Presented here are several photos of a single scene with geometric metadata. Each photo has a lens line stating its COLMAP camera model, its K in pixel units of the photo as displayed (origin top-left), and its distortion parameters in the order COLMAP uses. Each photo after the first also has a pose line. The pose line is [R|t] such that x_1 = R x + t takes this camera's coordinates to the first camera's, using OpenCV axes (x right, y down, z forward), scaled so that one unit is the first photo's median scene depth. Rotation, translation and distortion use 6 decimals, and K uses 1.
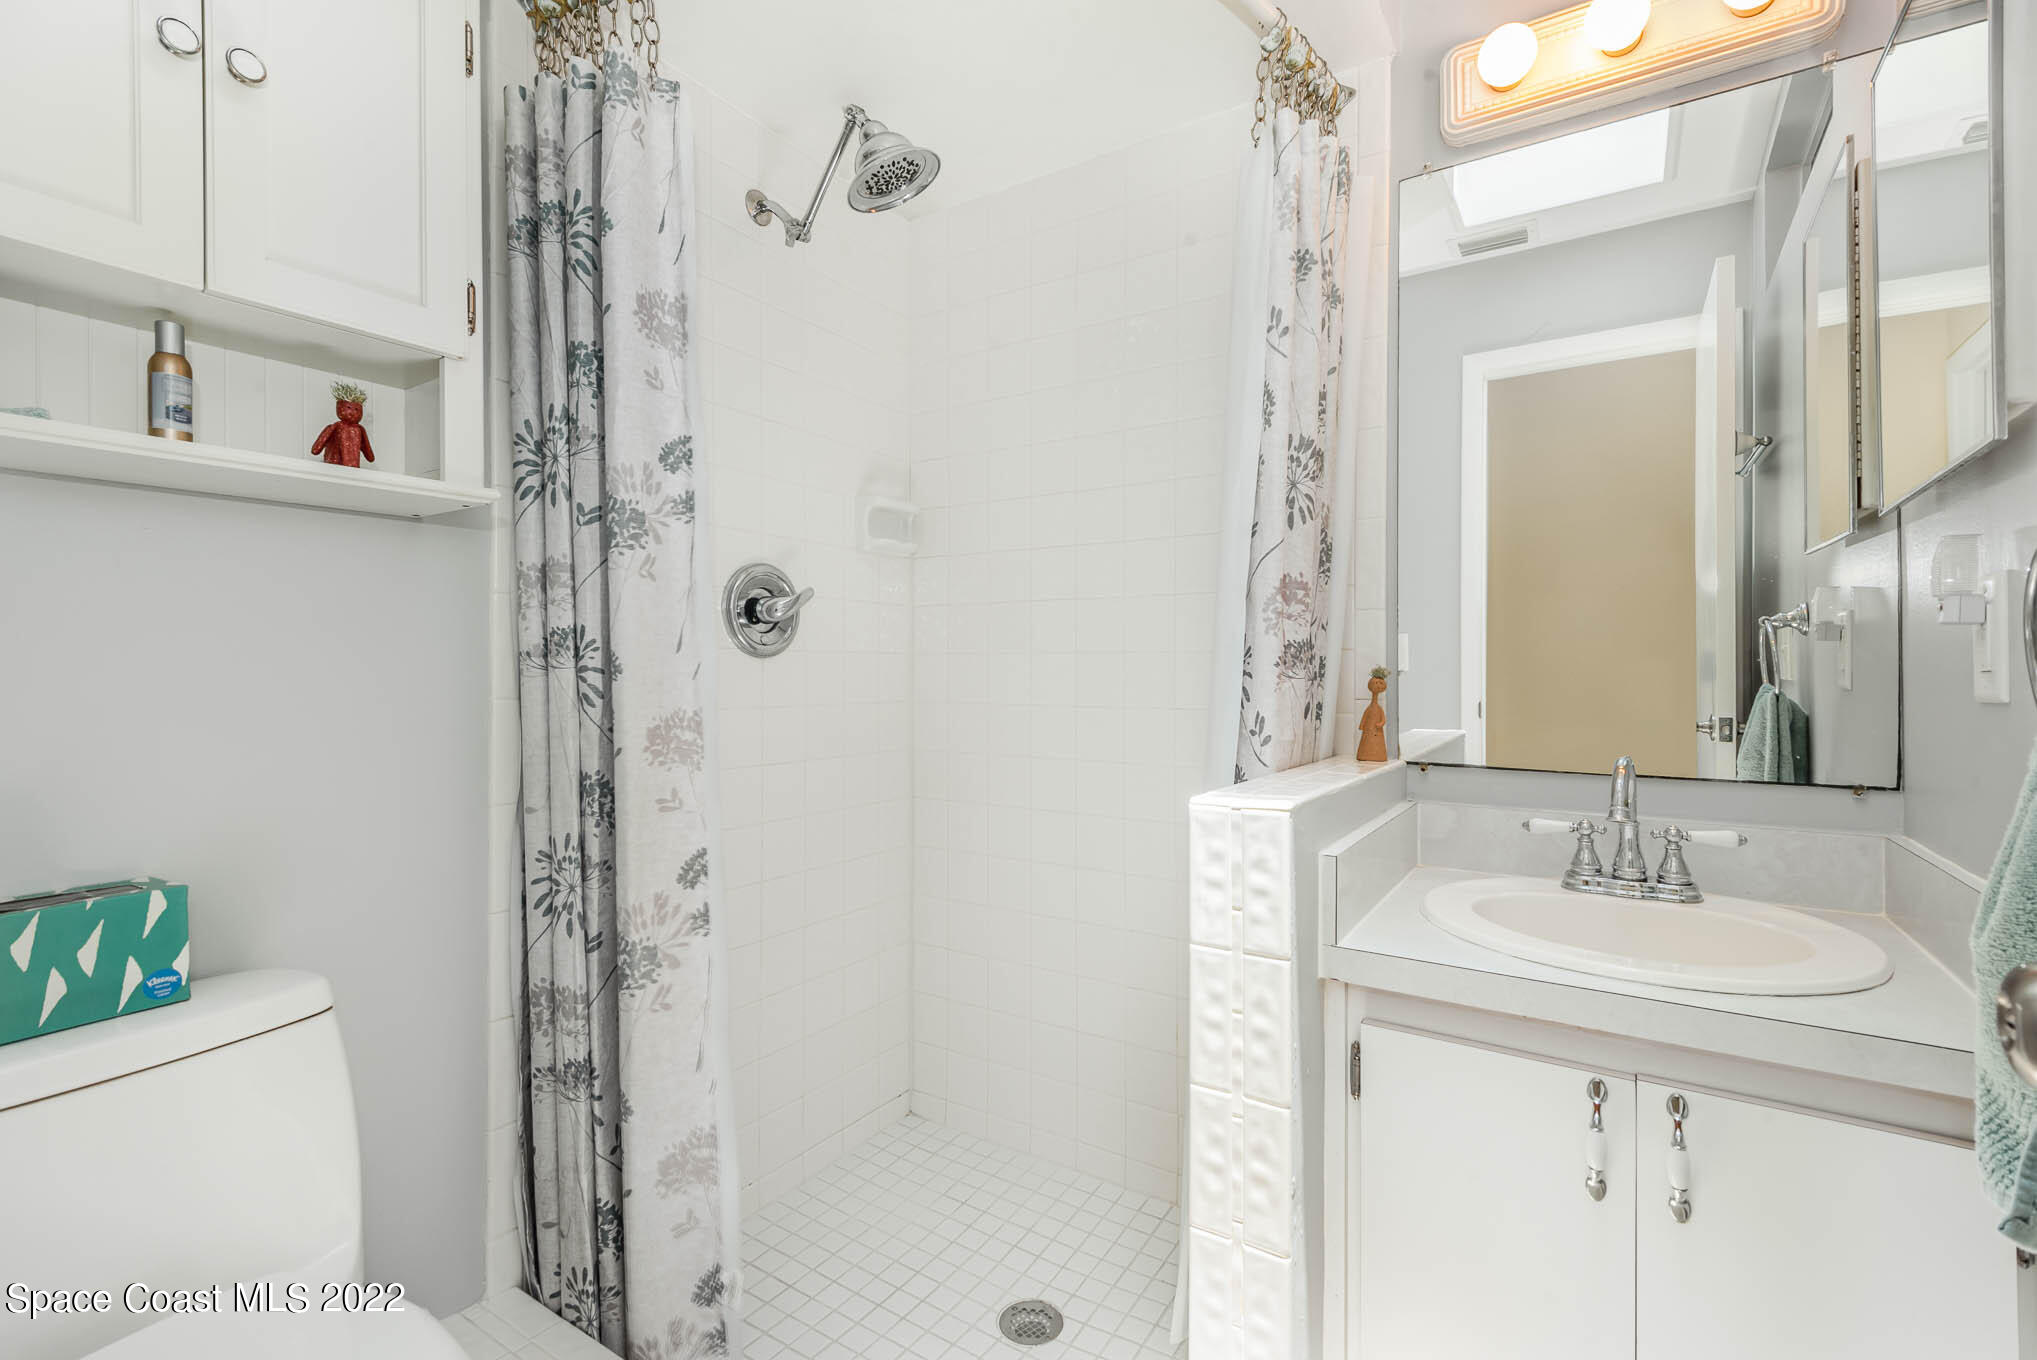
lens RADIAL K [[905.5, 0, 1029.7], [0, 905.5, 670.3], [0, 0, 1]] dist [0.040215, -0.022049]
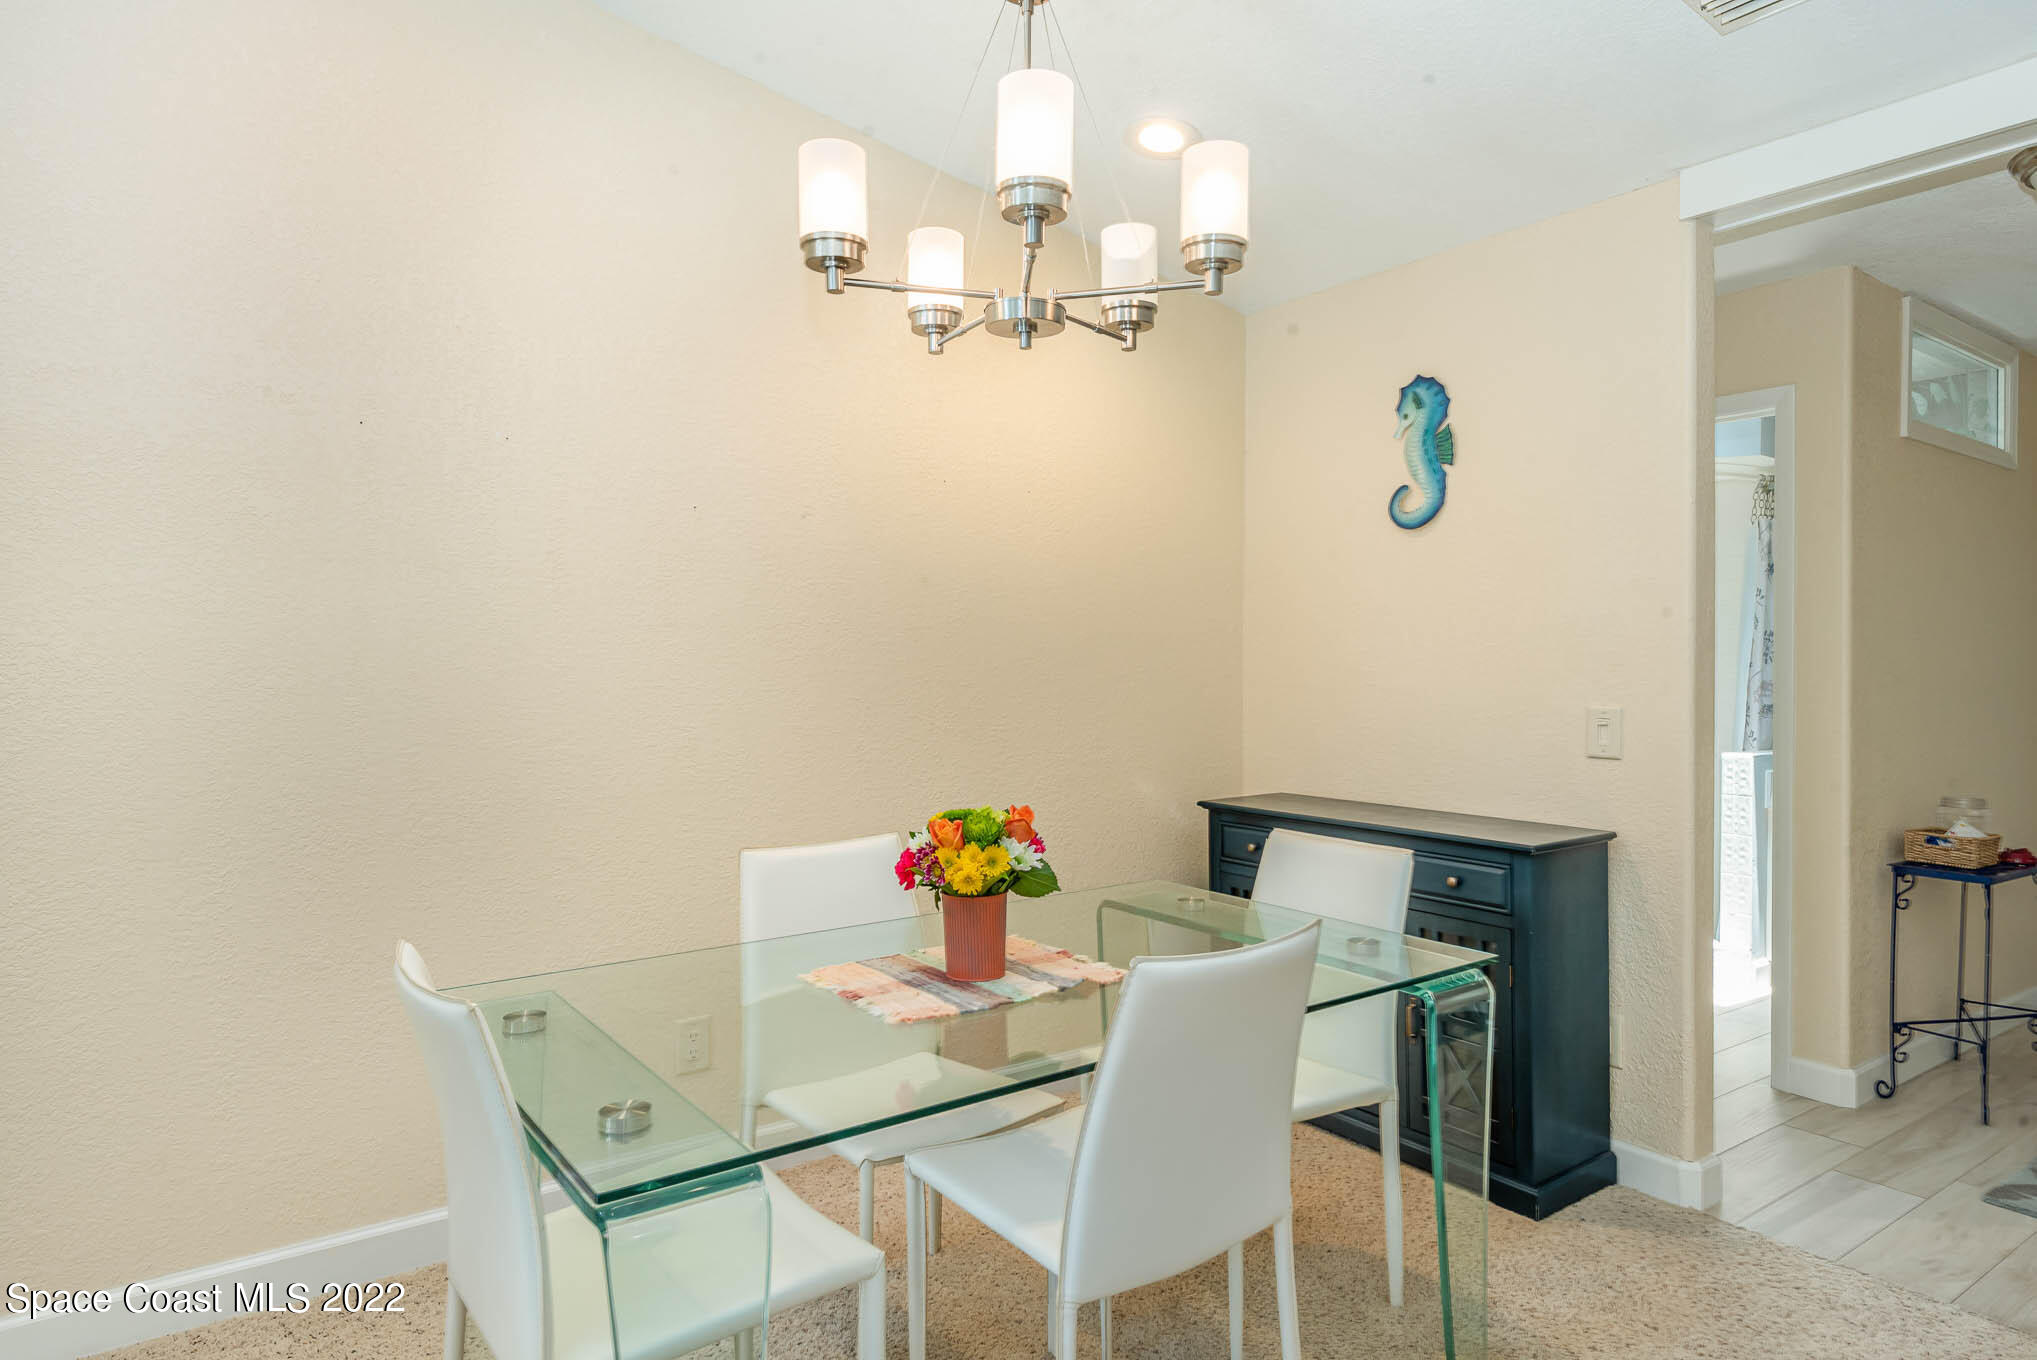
lens RADIAL K [[1186.5, 0, 1015.7], [0, 1186.5, 674.9], [0, 0, 1]] dist [0.047973, -0.025610]
pose [[0.932024, 0.003241, -0.362383, -0.535913], [0.000112, 0.999957, 0.009232, -0.161741], [0.362398, -0.008645, 0.931983, -3.385247]]
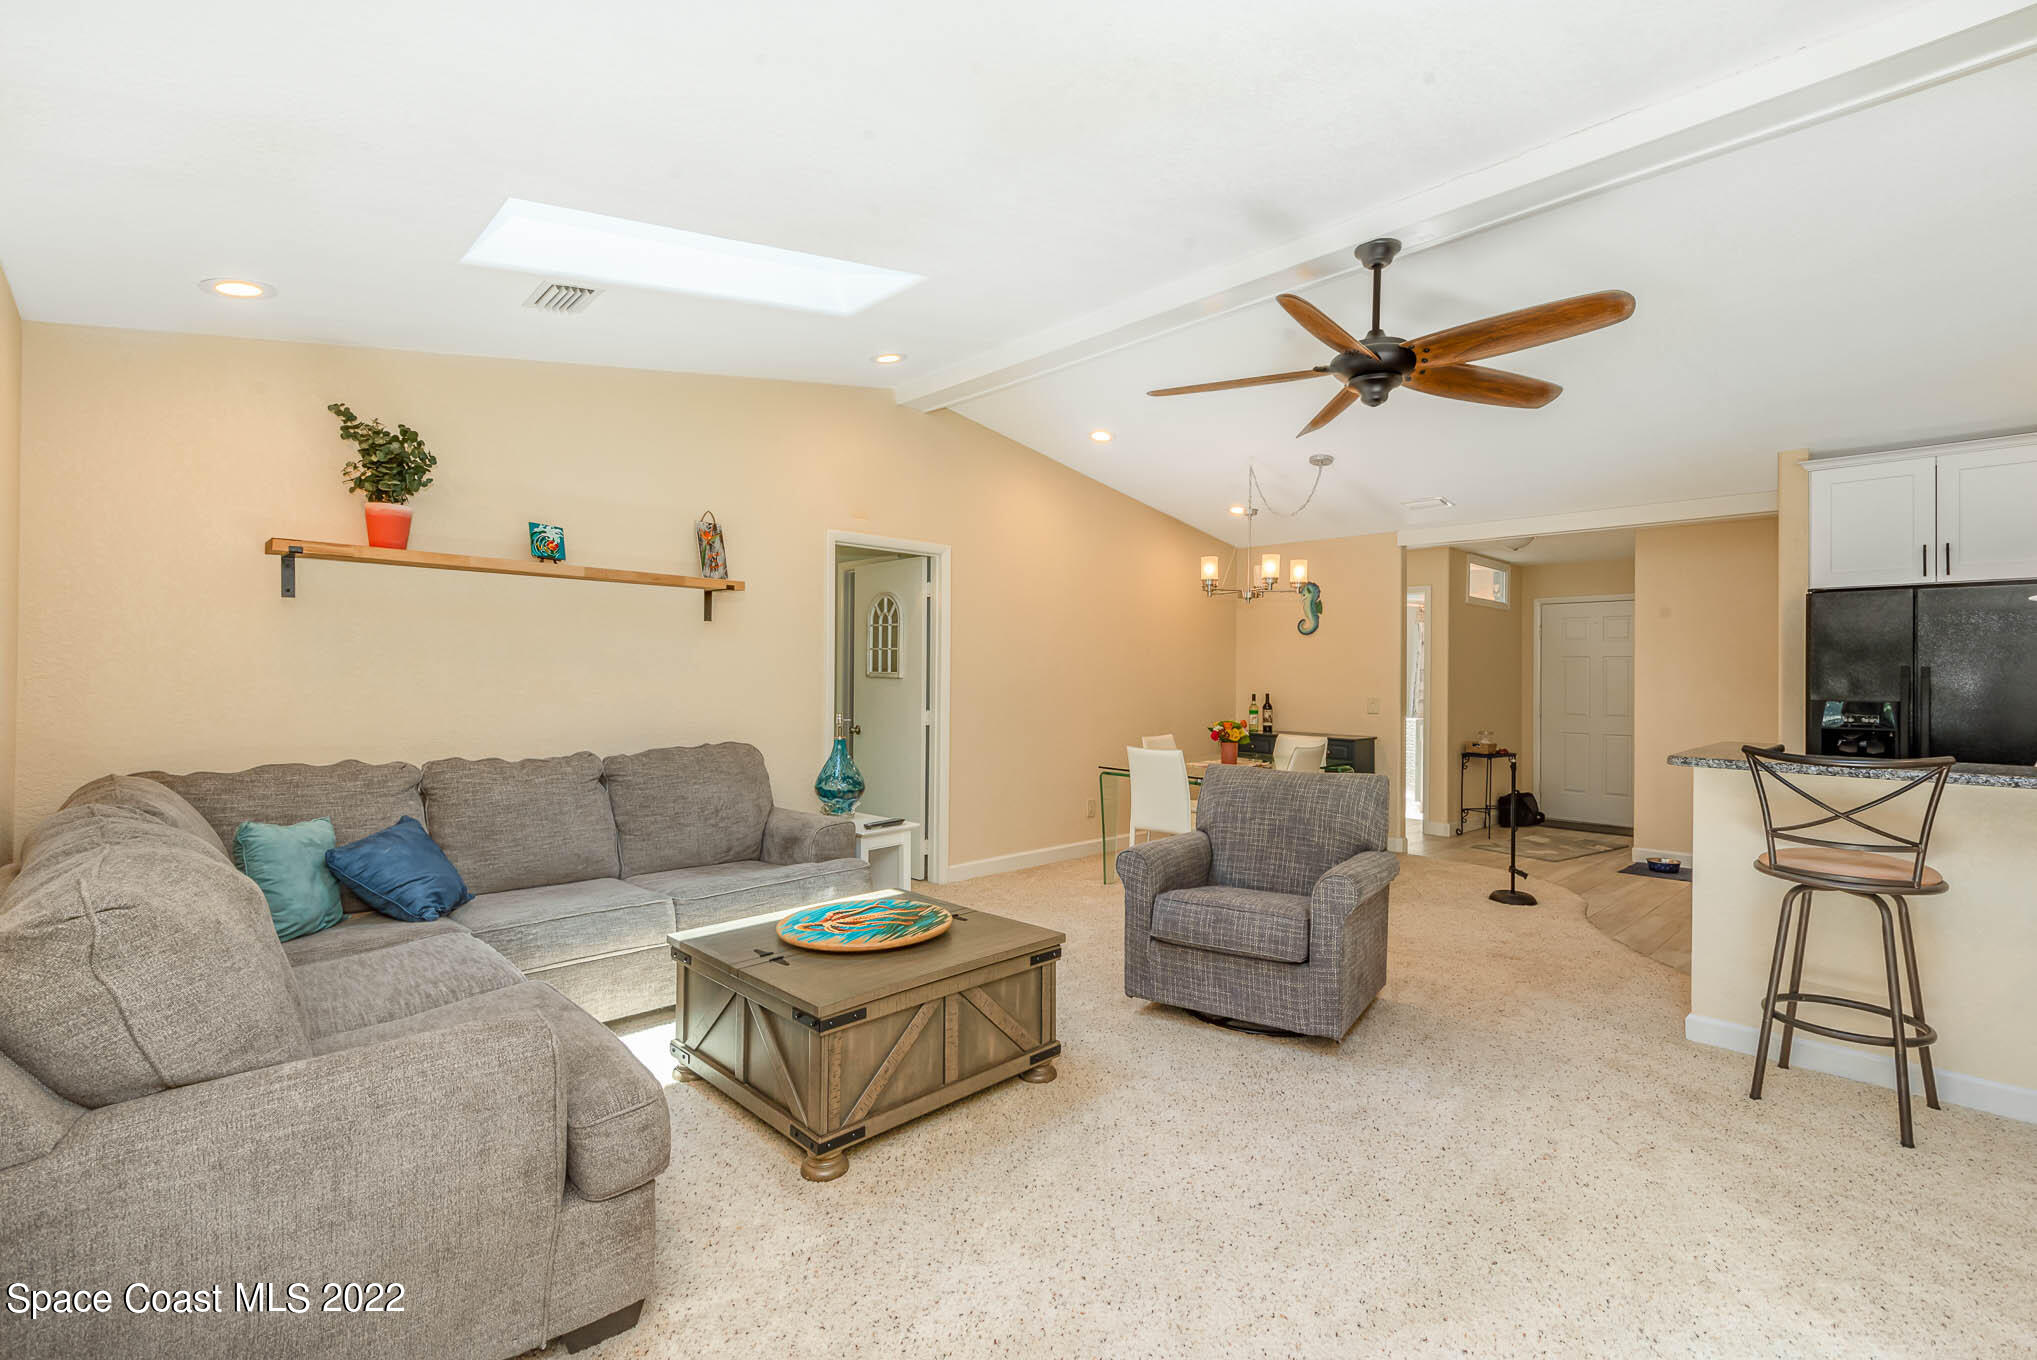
lens RADIAL K [[927.6, 0, 1031.1], [0, 927.6, 676.6], [0, 0, 1]] dist [0.038704, -0.024853]
pose [[0.976171, 0.005457, -0.216935, -1.360445], [-0.005878, 0.999982, -0.001293, -0.191964], [0.216924, 0.002537, 0.976185, -8.224815]]
